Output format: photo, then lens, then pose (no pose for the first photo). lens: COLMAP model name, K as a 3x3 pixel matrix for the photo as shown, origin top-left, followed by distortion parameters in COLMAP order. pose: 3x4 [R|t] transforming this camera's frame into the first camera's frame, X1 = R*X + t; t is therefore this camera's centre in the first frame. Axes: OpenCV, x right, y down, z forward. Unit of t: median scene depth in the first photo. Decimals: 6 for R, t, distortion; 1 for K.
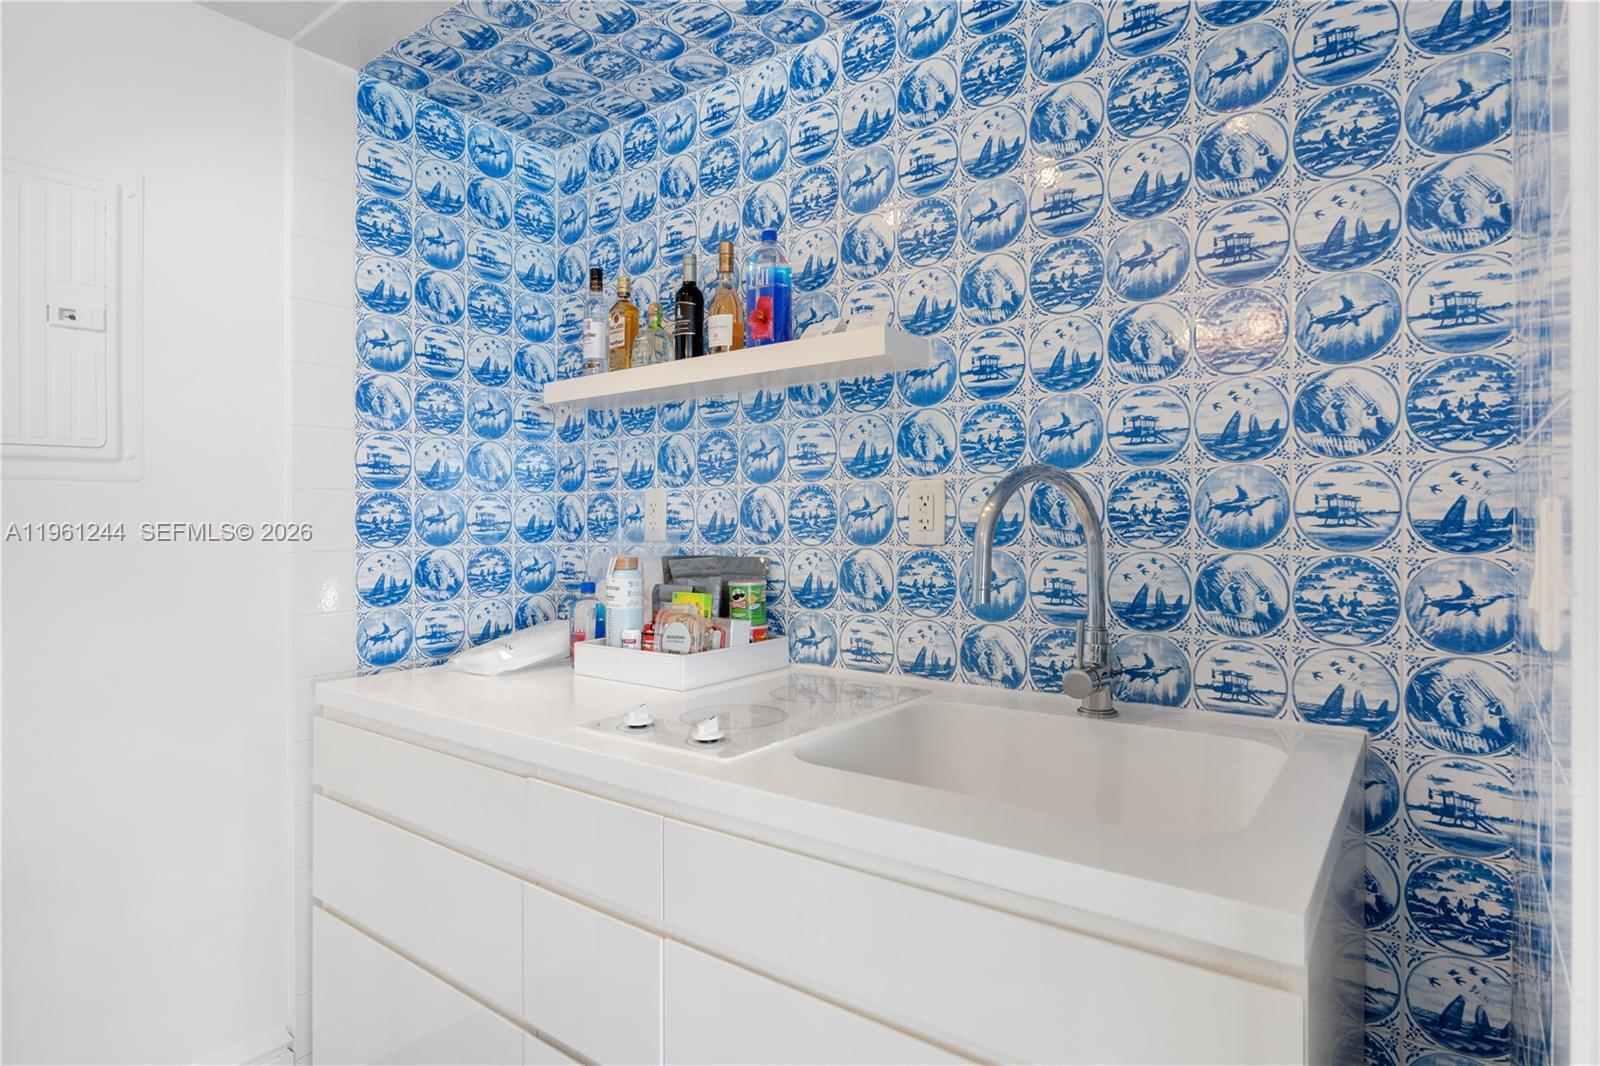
lens RADIAL K [[869.9, 0, 803.6], [0, 869.9, 502.9], [0, 0, 1]] dist [-0.025065, 0.000150]
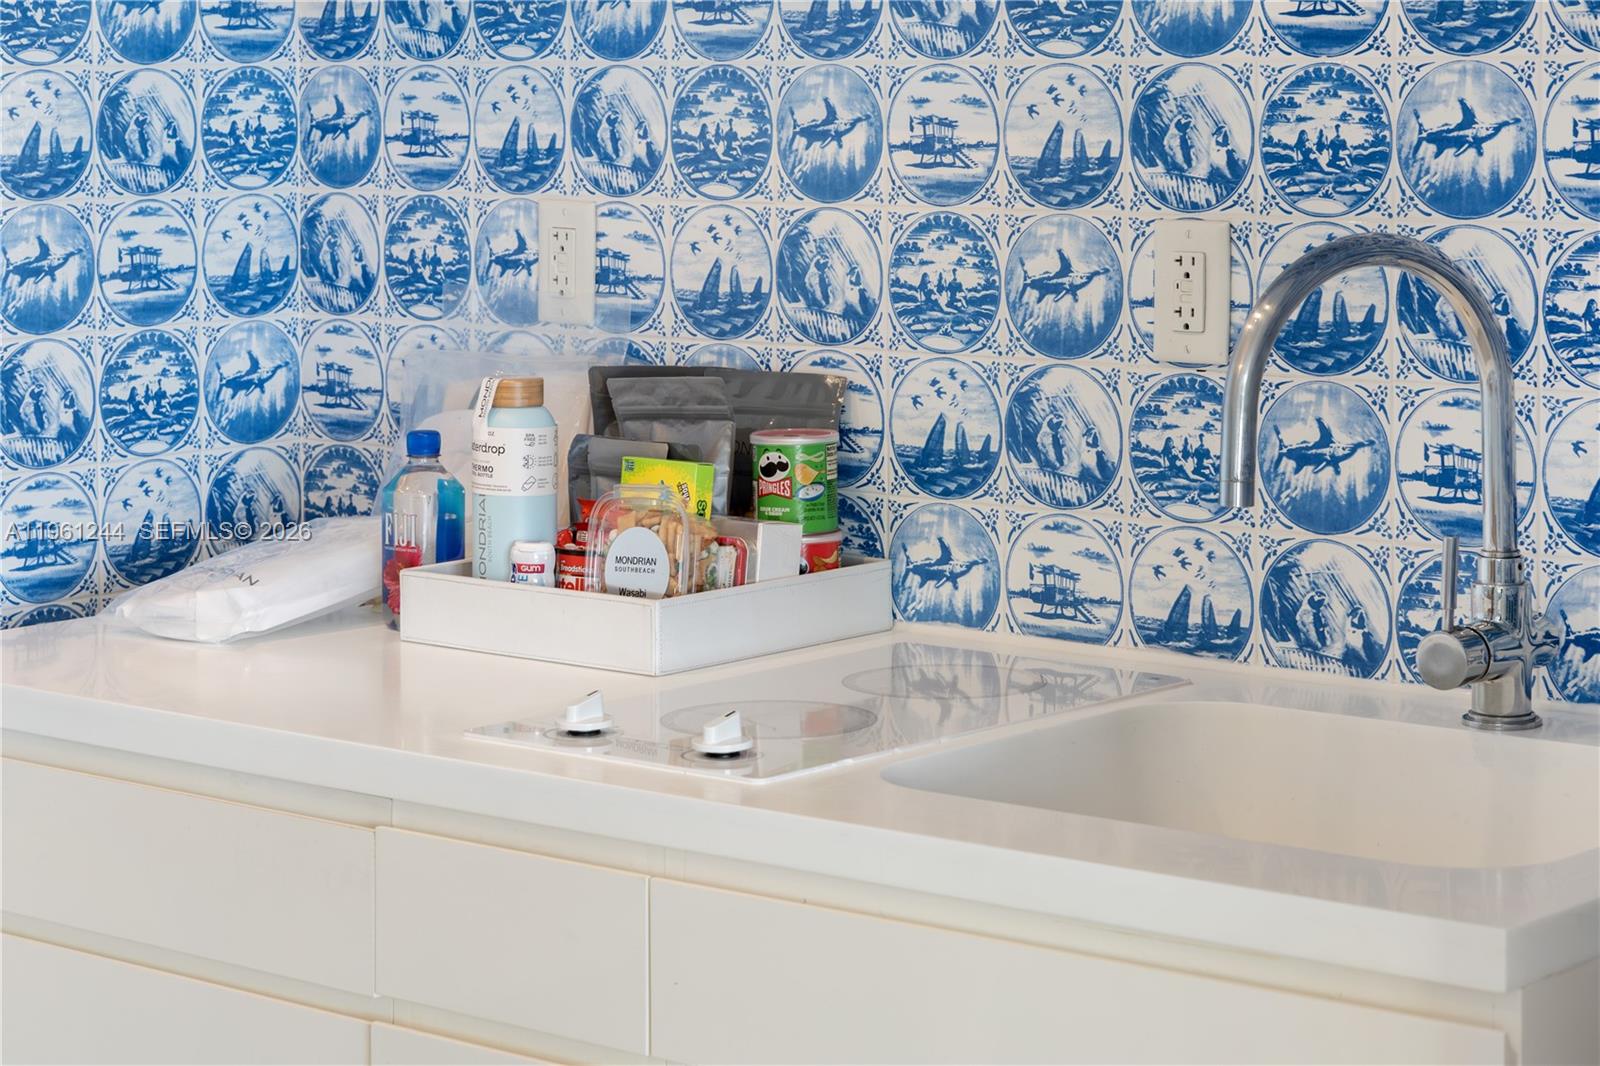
lens RADIAL K [[3696.3, 0, 797.0], [0, 3696.3, 533.2], [0, 0, 1]] dist [-0.365137, 0.000000]
pose [[0.998118, 0.007962, -0.060803, 0.048161], [0.001250, 0.988688, 0.149980, -0.134719], [0.061310, -0.149774, 0.986818, -0.810482]]
